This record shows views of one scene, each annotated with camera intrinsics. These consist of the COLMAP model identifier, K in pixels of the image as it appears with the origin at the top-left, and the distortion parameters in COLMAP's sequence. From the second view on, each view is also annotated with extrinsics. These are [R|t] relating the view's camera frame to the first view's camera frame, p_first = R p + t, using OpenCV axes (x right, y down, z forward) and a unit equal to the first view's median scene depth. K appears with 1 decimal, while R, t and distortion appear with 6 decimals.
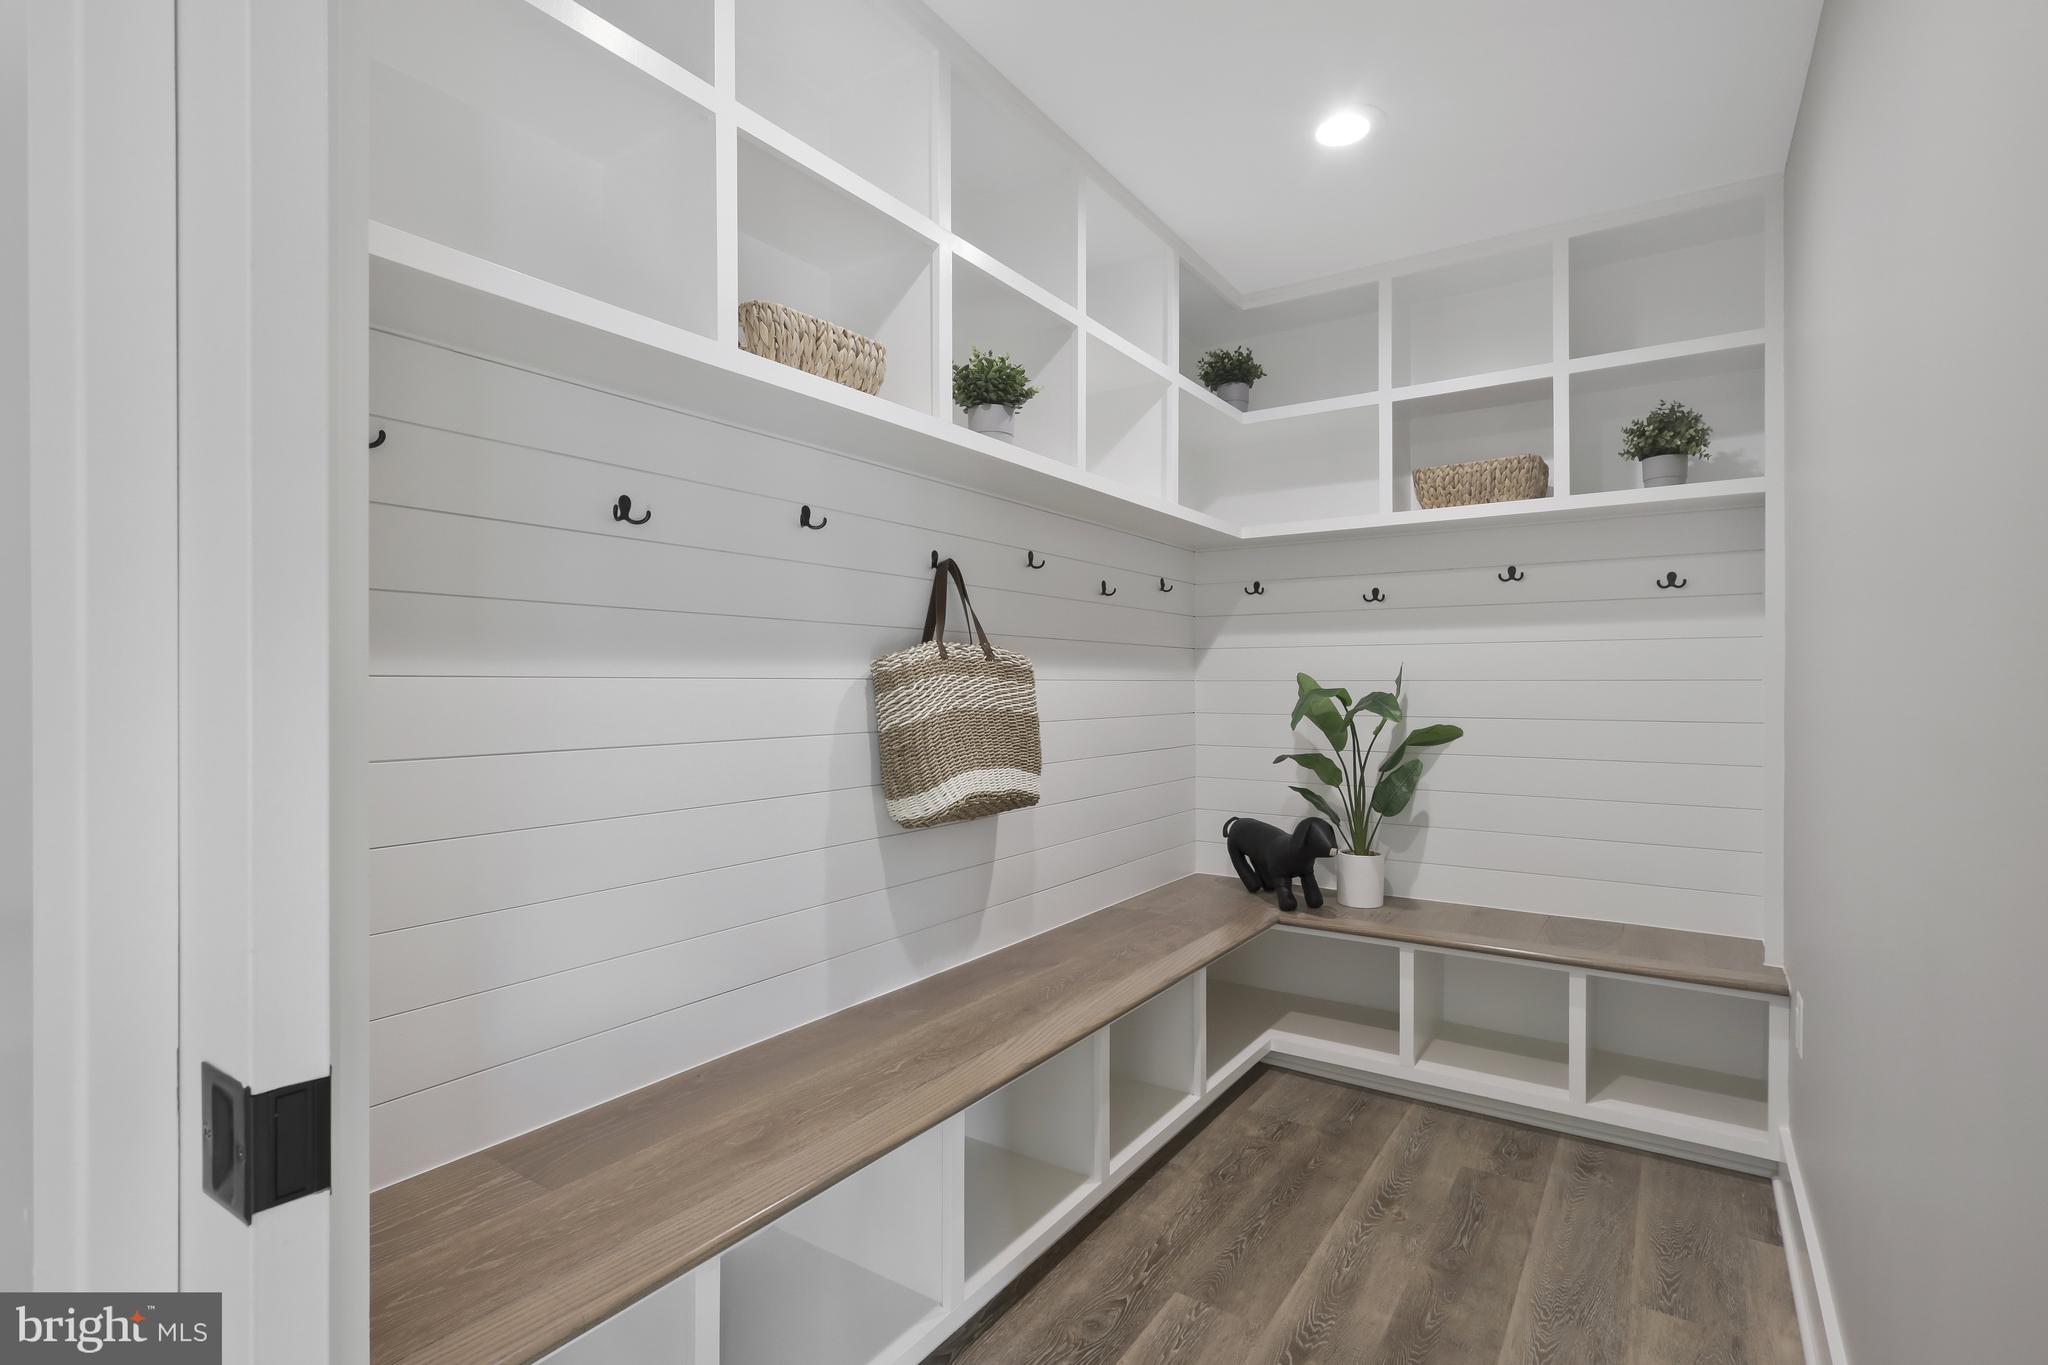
lens RADIAL K [[968.5, 0, 1026.1], [0, 968.5, 686.3], [0, 0, 1]] dist [-0.000571, -0.000892]
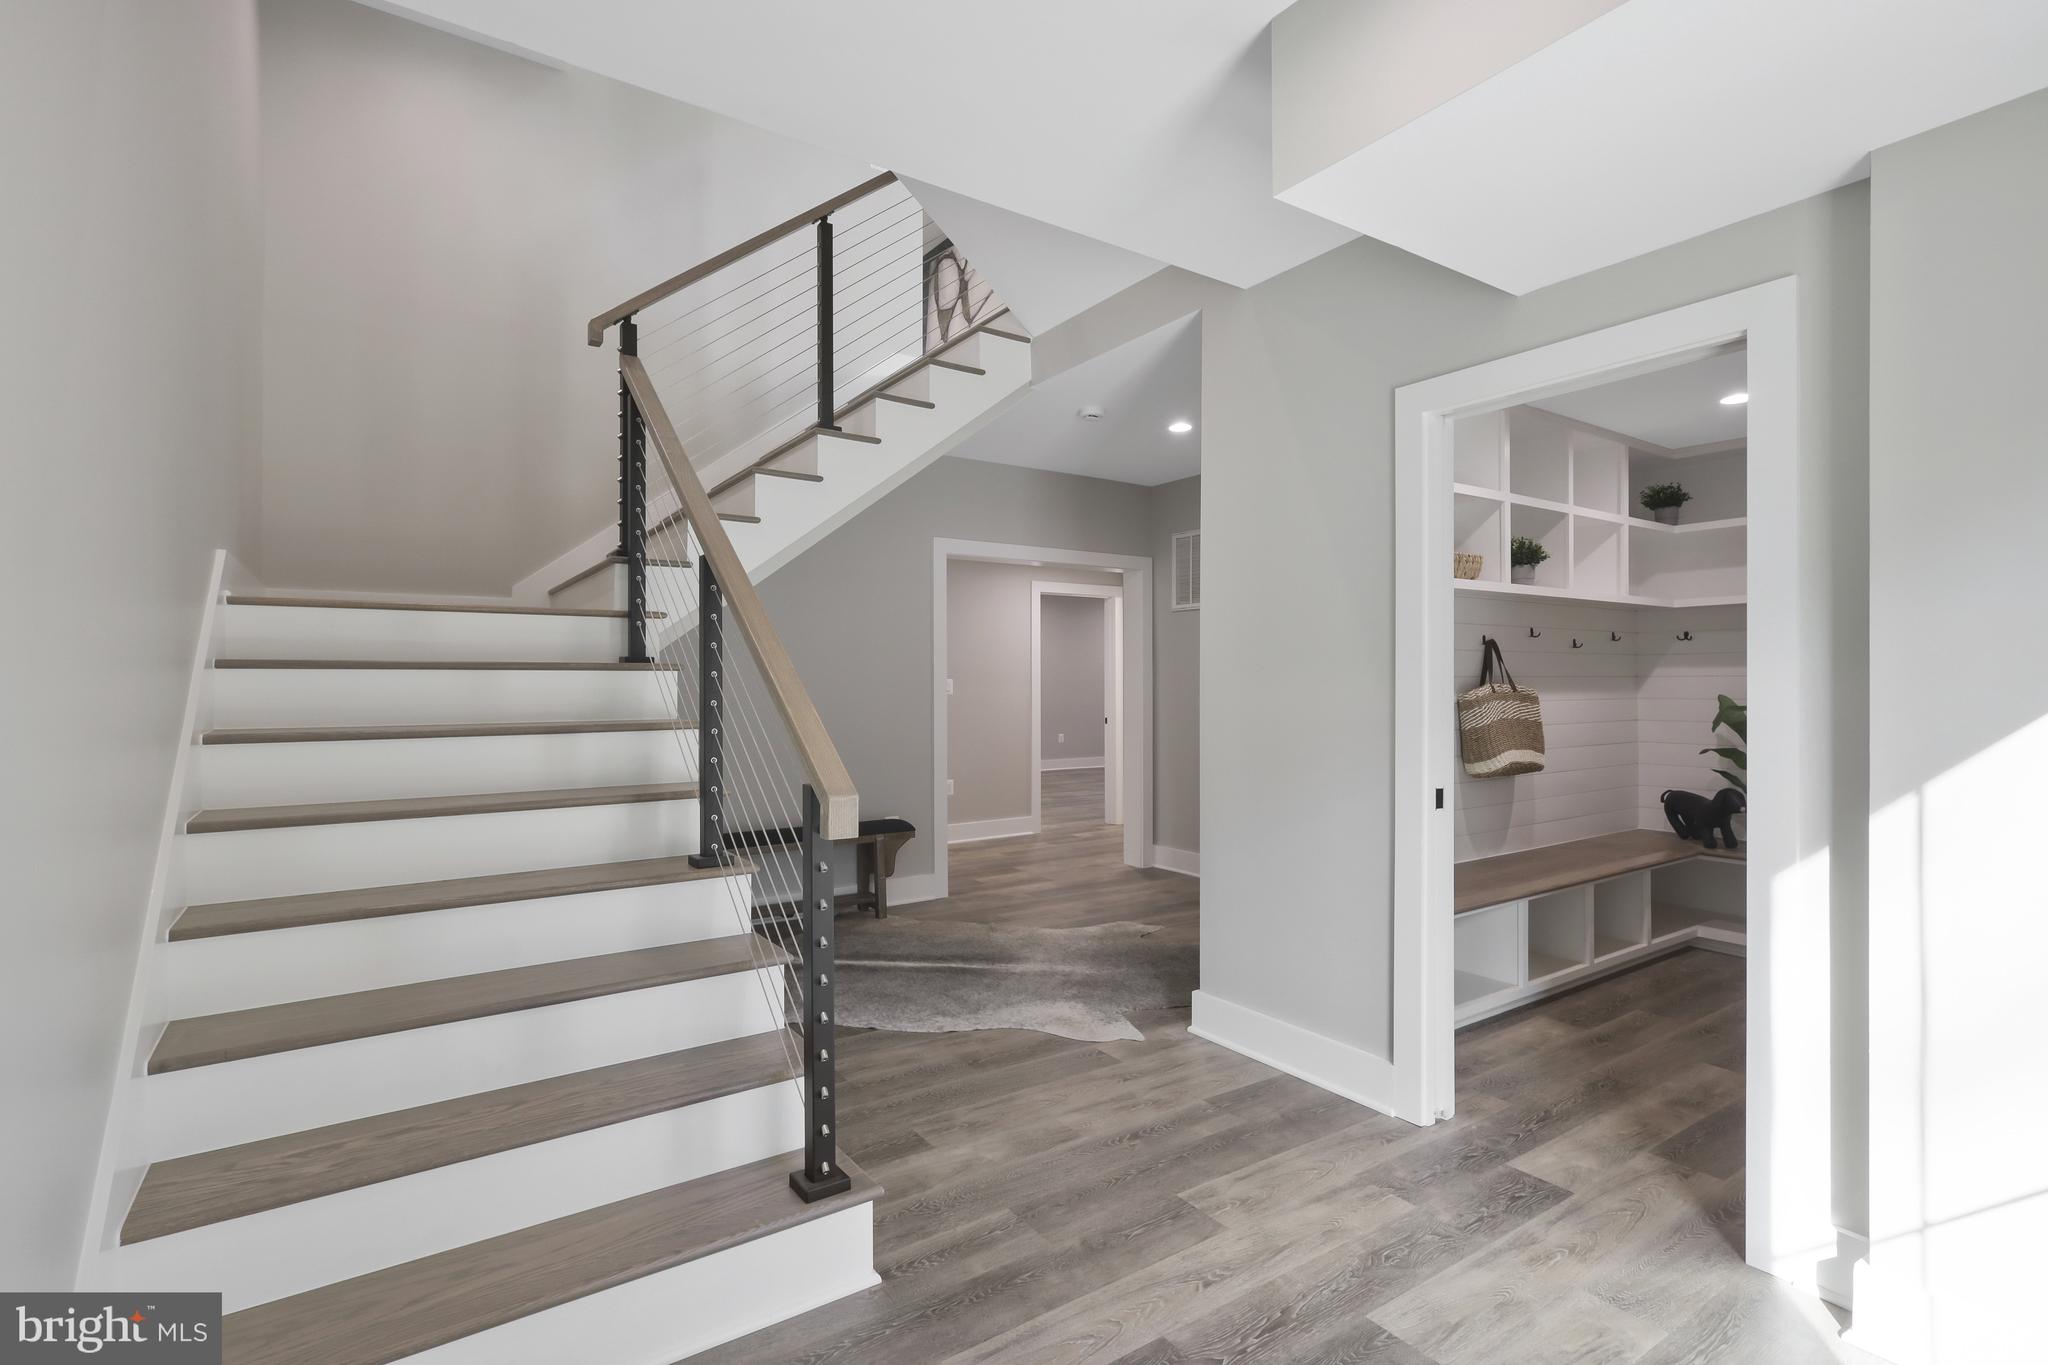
lens RADIAL K [[968.5, 0, 1020.2], [0, 968.5, 684.5], [0, 0, 1]] dist [-0.000571, -0.000892]
pose [[0.929197, -0.005389, -0.369546, -0.227366], [0.005266, 0.999985, -0.001340, -0.043209], [0.369548, -0.000701, 0.929211, -1.058049]]
